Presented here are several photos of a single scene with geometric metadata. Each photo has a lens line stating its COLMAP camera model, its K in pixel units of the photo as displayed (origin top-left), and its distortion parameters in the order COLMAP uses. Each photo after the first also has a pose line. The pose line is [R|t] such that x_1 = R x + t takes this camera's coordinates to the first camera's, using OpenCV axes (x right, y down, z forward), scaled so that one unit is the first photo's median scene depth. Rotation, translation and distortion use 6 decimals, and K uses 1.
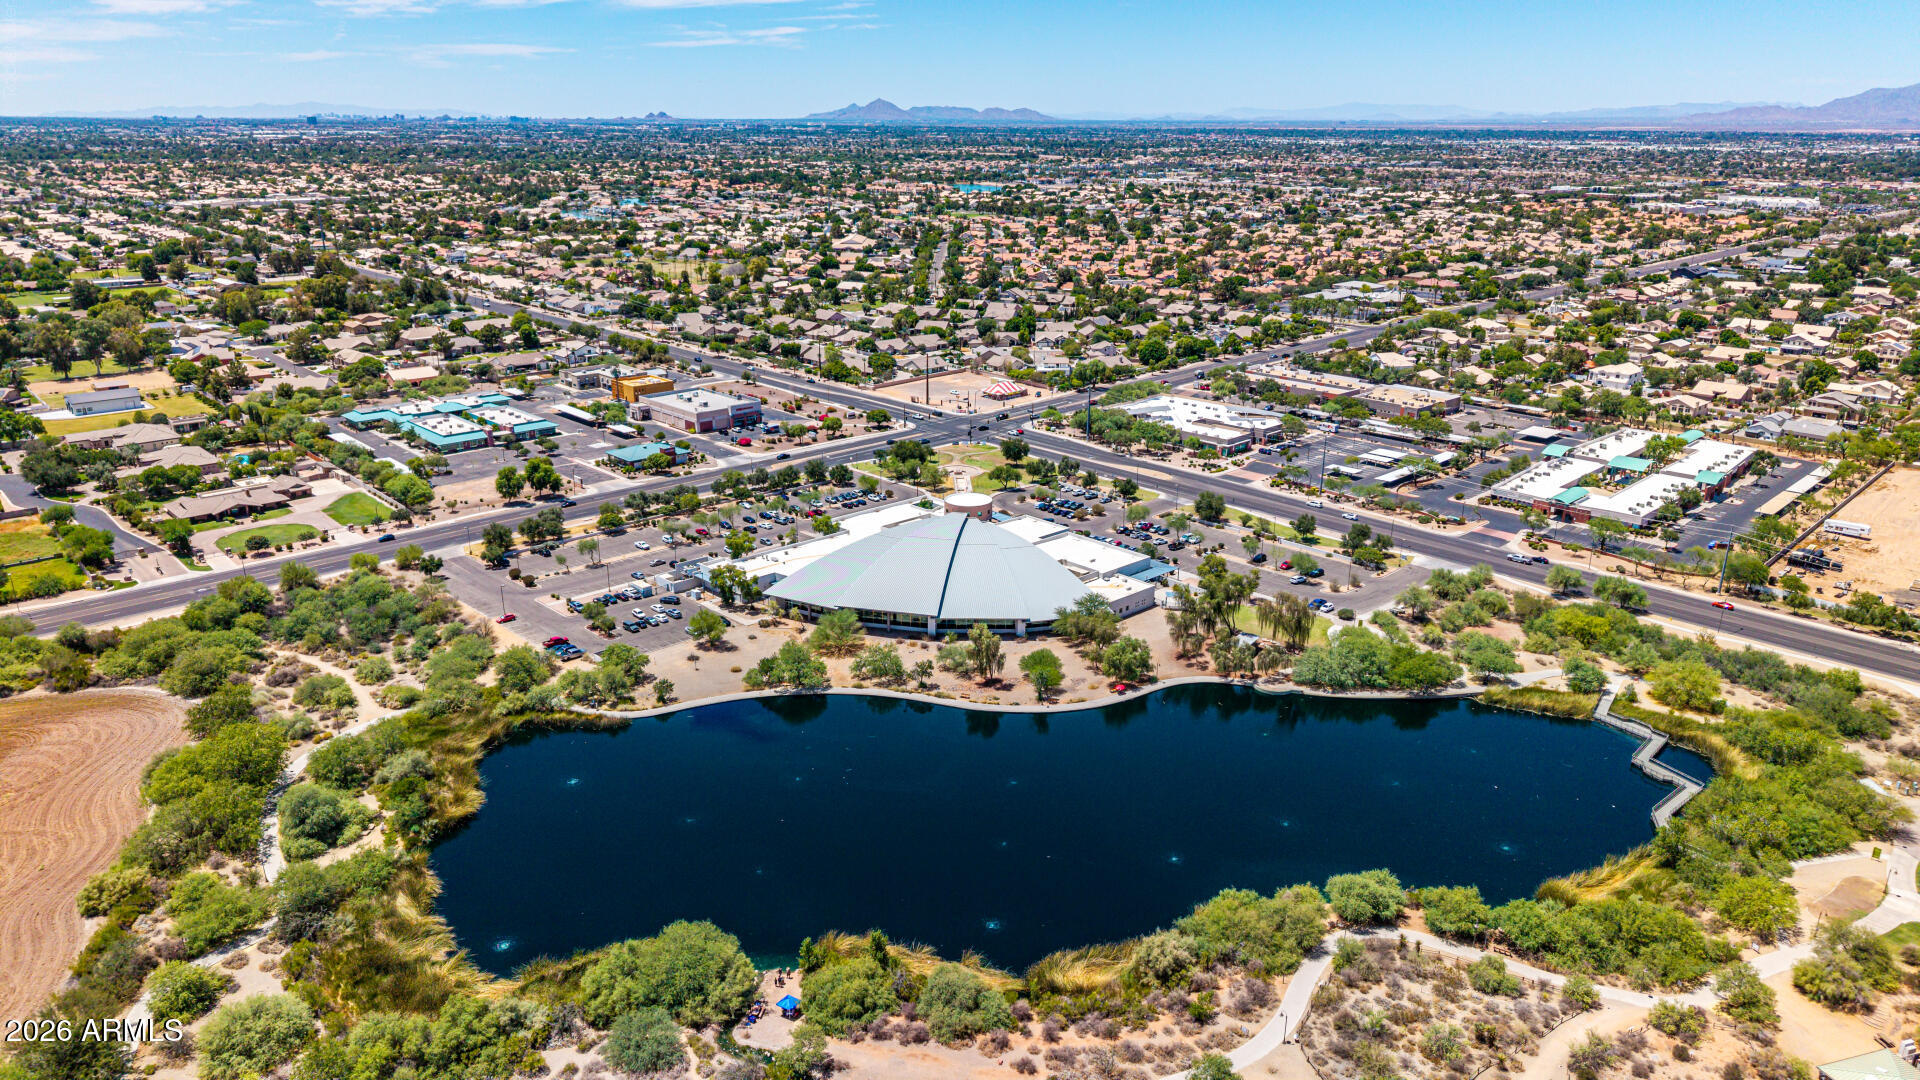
lens RADIAL K [[1279.8, 0, 966.9], [0, 1279.8, 539.0], [0, 0, 1]] dist [0.034013, -0.033935]
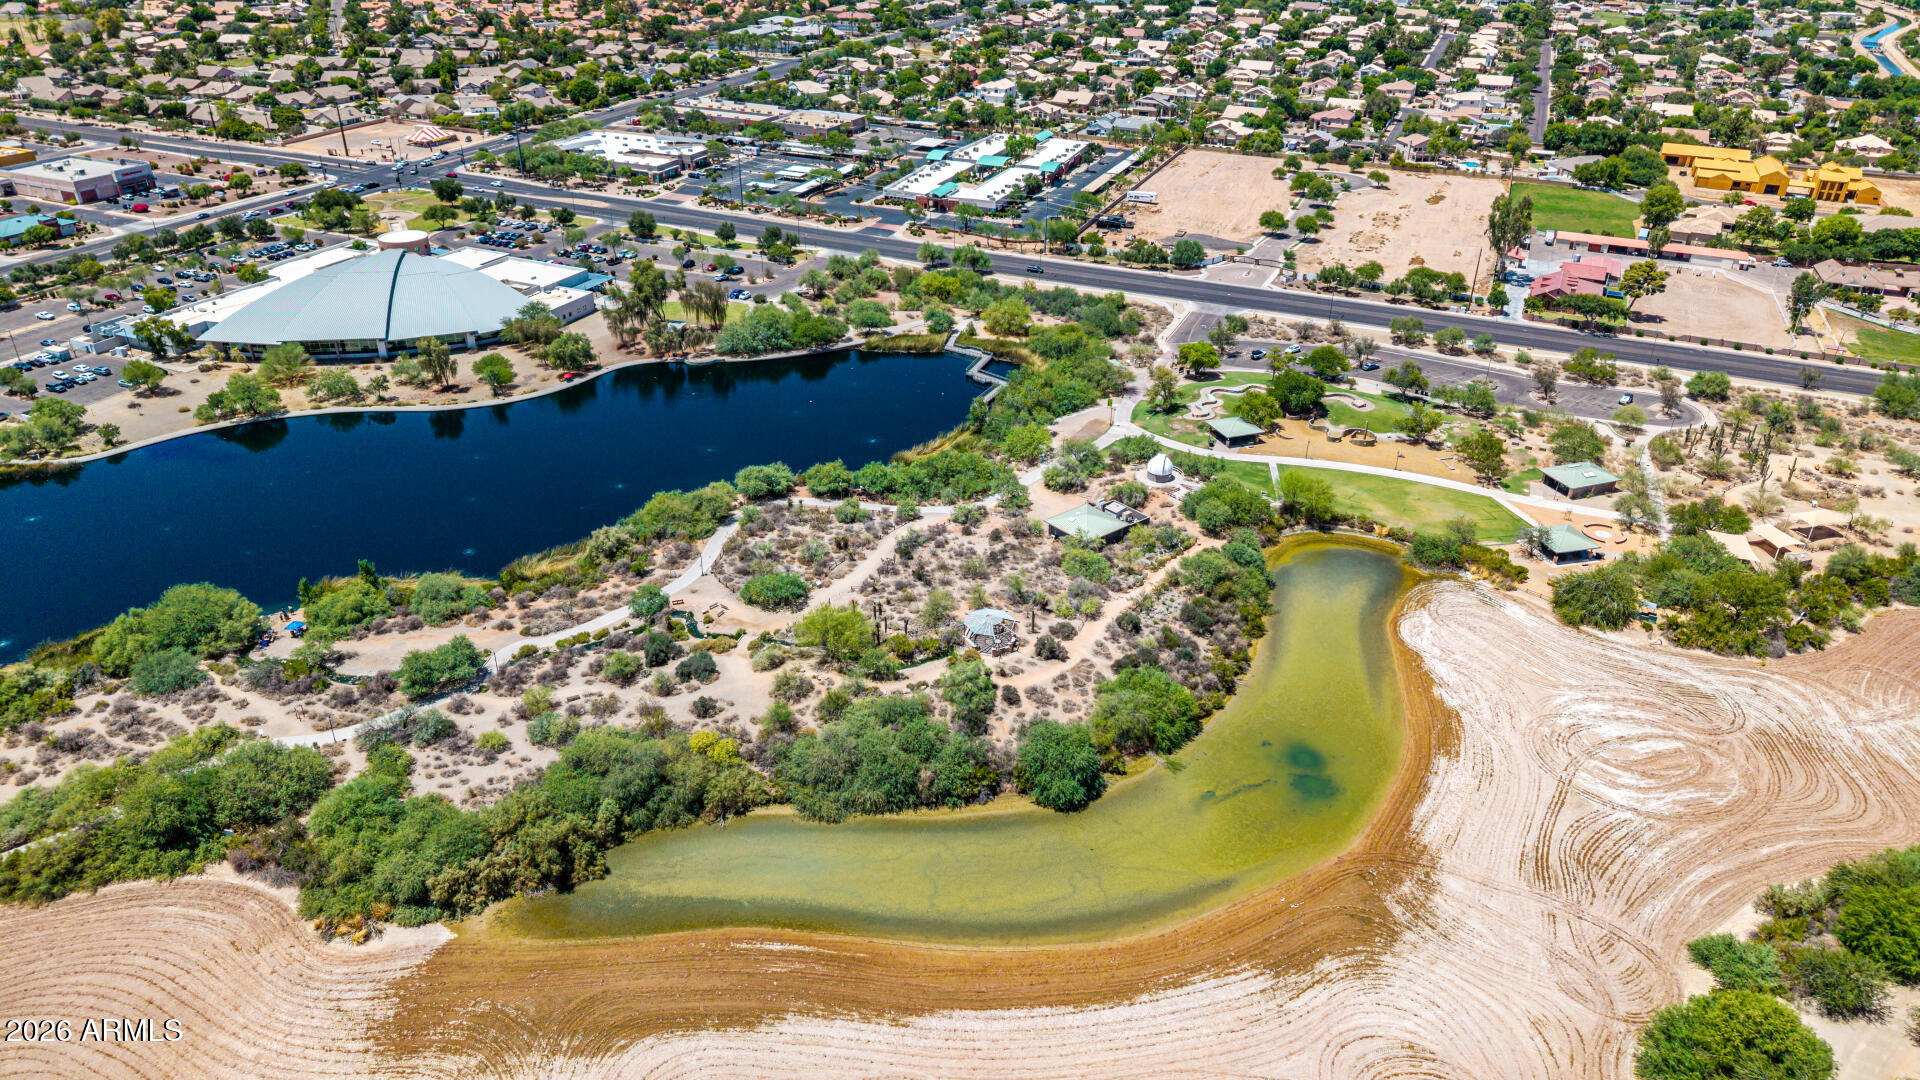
lens RADIAL K [[1279.8, 0, 960.7], [0, 1279.8, 543.2], [0, 0, 1]] dist [0.034013, -0.033935]
pose [[0.923116, -0.175050, 0.342366, 0.017809], [0.110581, 0.973609, 0.199644, 0.051975], [-0.368278, -0.146436, 0.918111, -0.156439]]
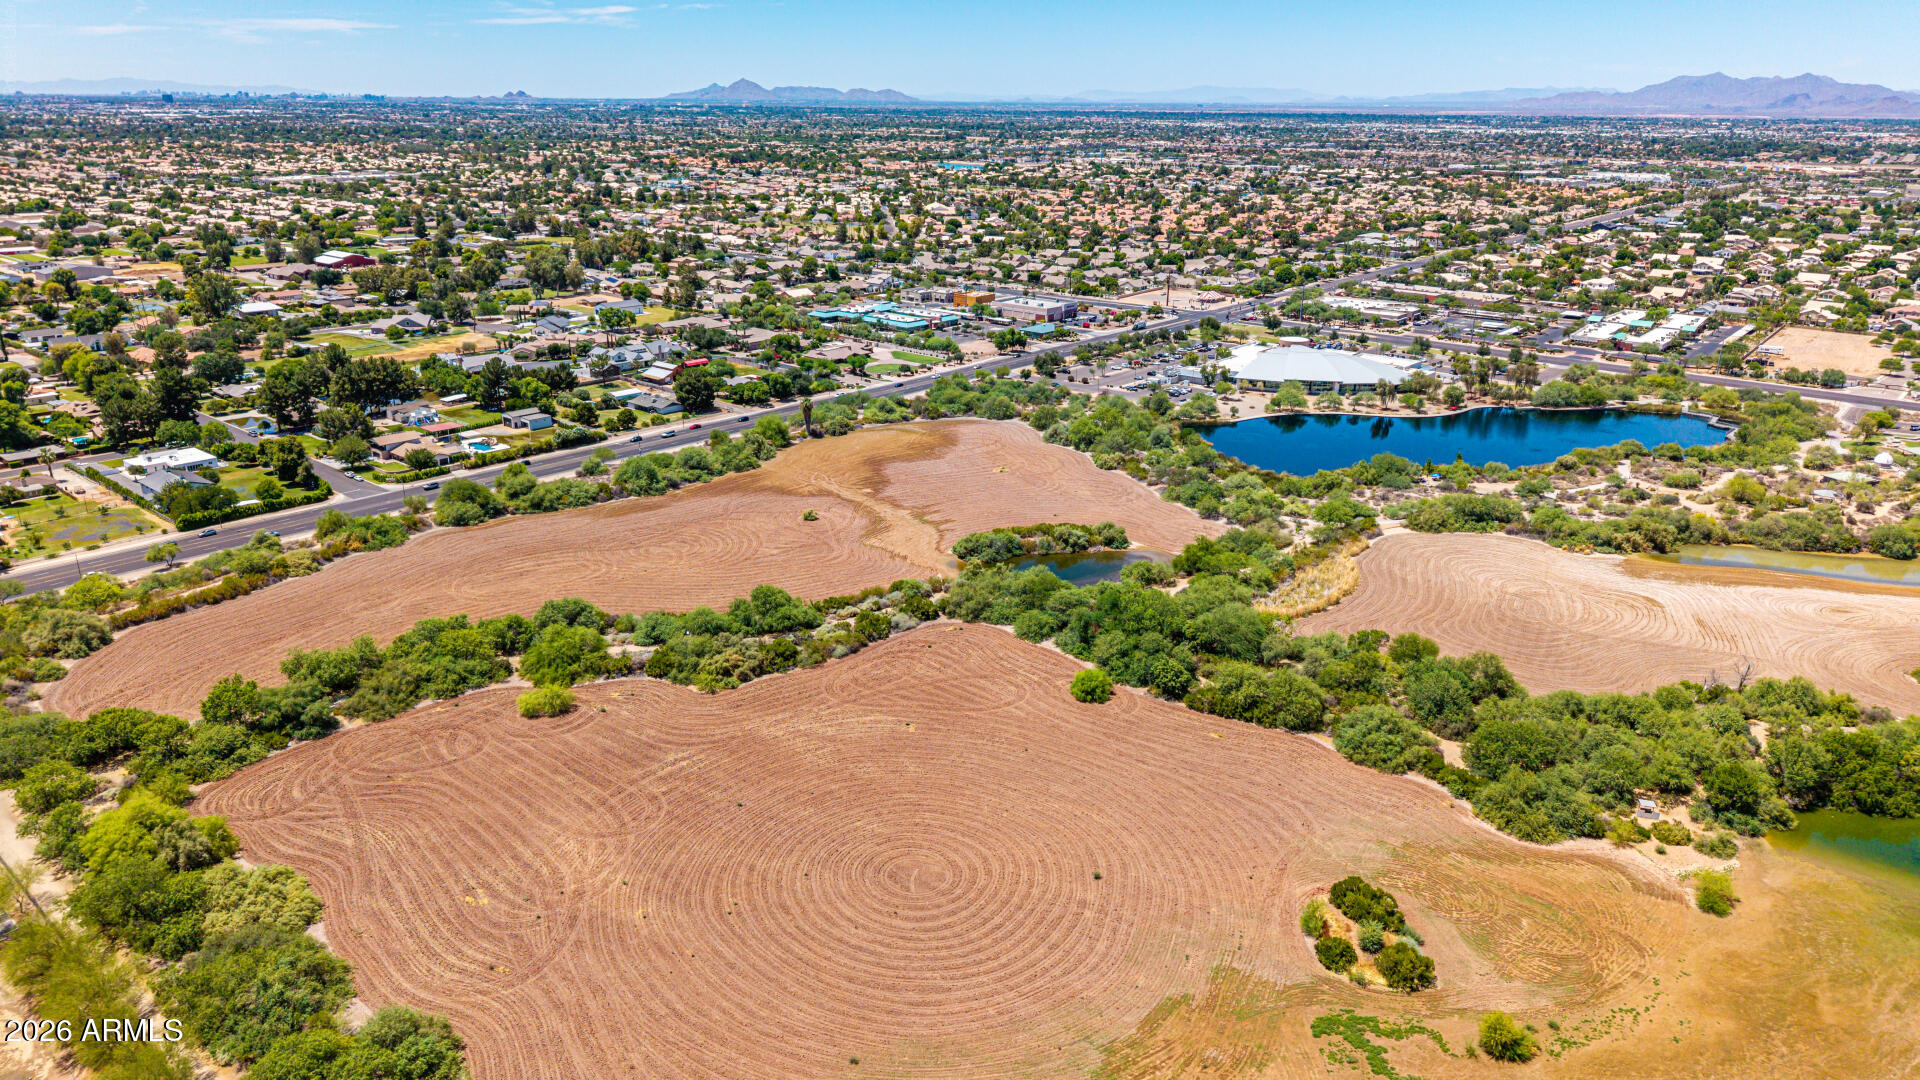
lens RADIAL K [[1279.8, 0, 944.3], [0, 1279.8, 540.0], [0, 0, 1]] dist [0.034013, -0.033935]
pose [[0.995359, -0.026697, 0.092458, -0.625864], [0.025378, 0.999559, 0.015408, 0.197782], [-0.092828, -0.012990, 0.995597, -0.671086]]
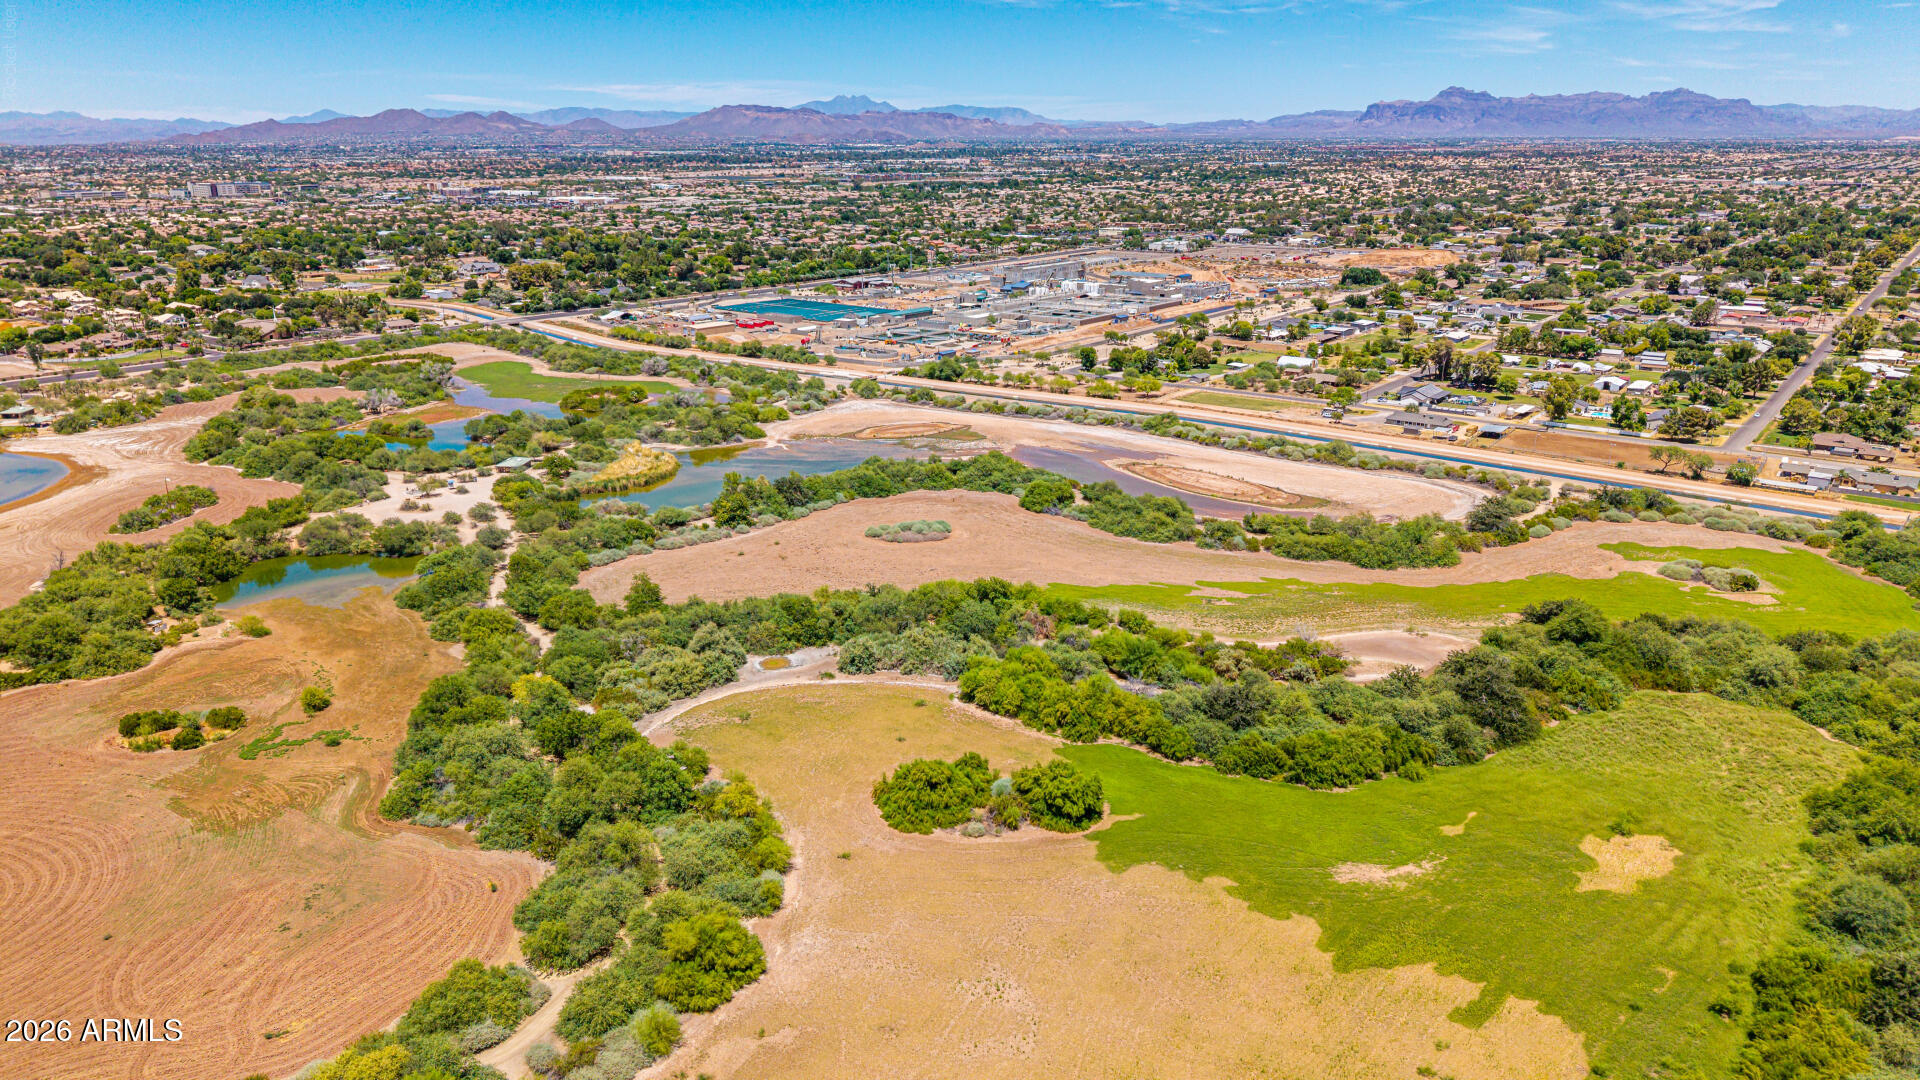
lens RADIAL K [[1279.8, 0, 971.8], [0, 1279.8, 530.6], [0, 0, 1]] dist [0.034013, -0.033935]
pose [[-0.155904, -0.294176, 0.942950, -1.146090], [0.310532, 0.891625, 0.329506, 0.167165], [-0.937691, 0.344188, -0.047657, -0.595646]]
